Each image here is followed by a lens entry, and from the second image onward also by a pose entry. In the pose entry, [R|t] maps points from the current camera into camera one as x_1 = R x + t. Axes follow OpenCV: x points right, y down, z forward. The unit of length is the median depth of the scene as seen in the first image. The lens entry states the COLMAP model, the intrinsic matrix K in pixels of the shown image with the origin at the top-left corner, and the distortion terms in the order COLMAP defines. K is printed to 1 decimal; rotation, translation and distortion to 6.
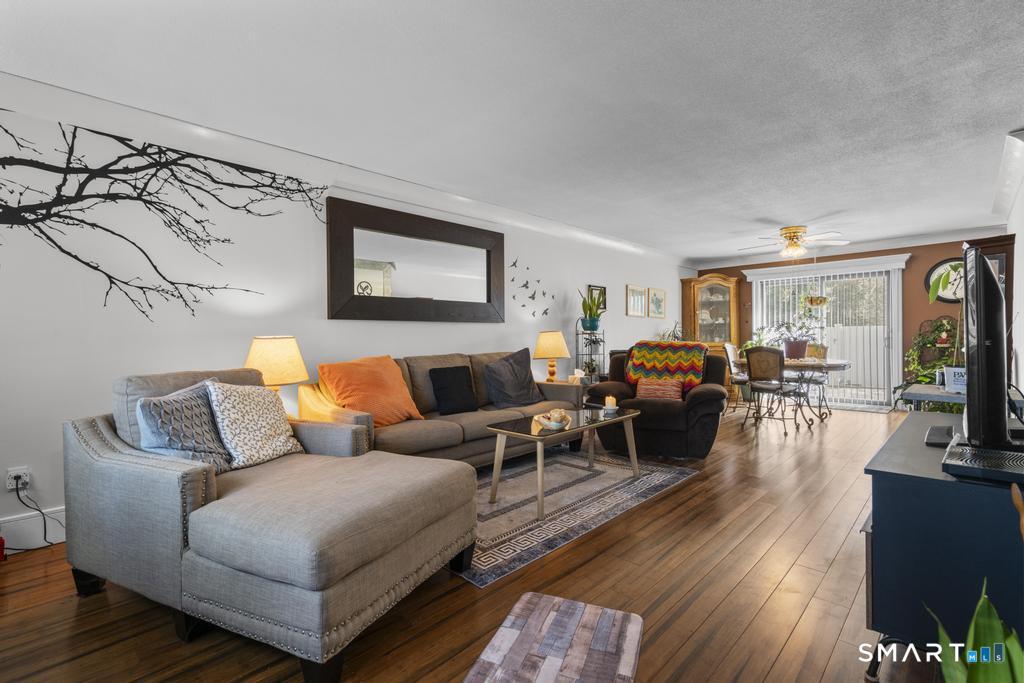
lens RADIAL K [[472.2, 0, 512.0], [0, 472.2, 341.5], [0, 0, 1]] dist [0.002080, 0.000738]
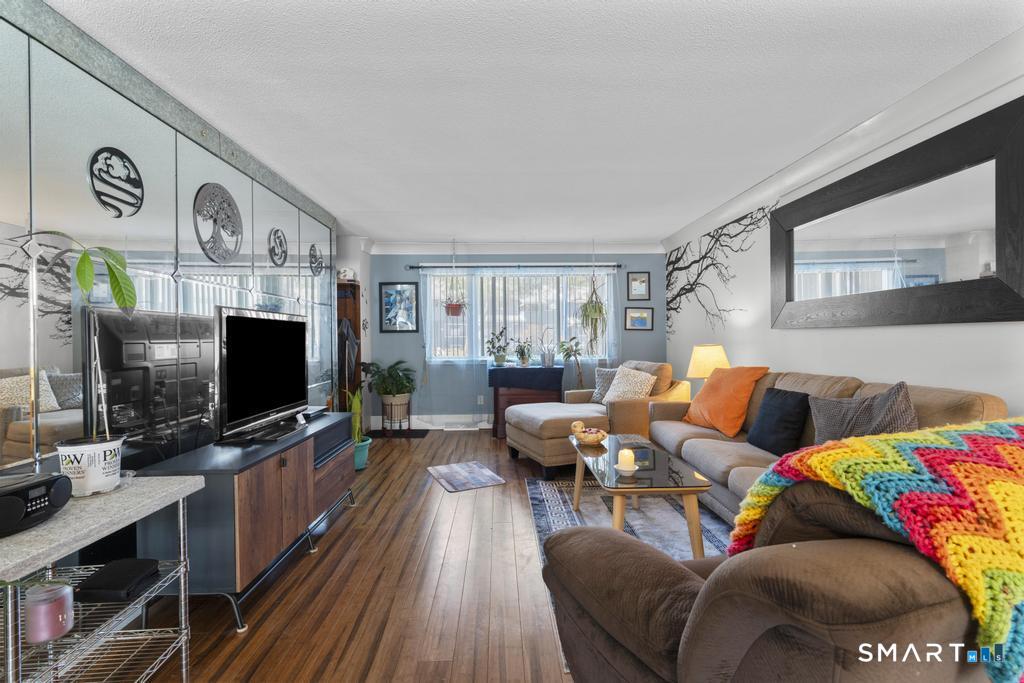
lens RADIAL K [[472.2, 0, 512.0], [0, 472.2, 341.5], [0, 0, 1]] dist [0.002080, 0.000738]
pose [[-0.702156, 0.023642, -0.711631, 0.588694], [0.013190, 0.999709, 0.020198, -0.036322], [0.711901, 0.004796, -0.702263, 1.015230]]
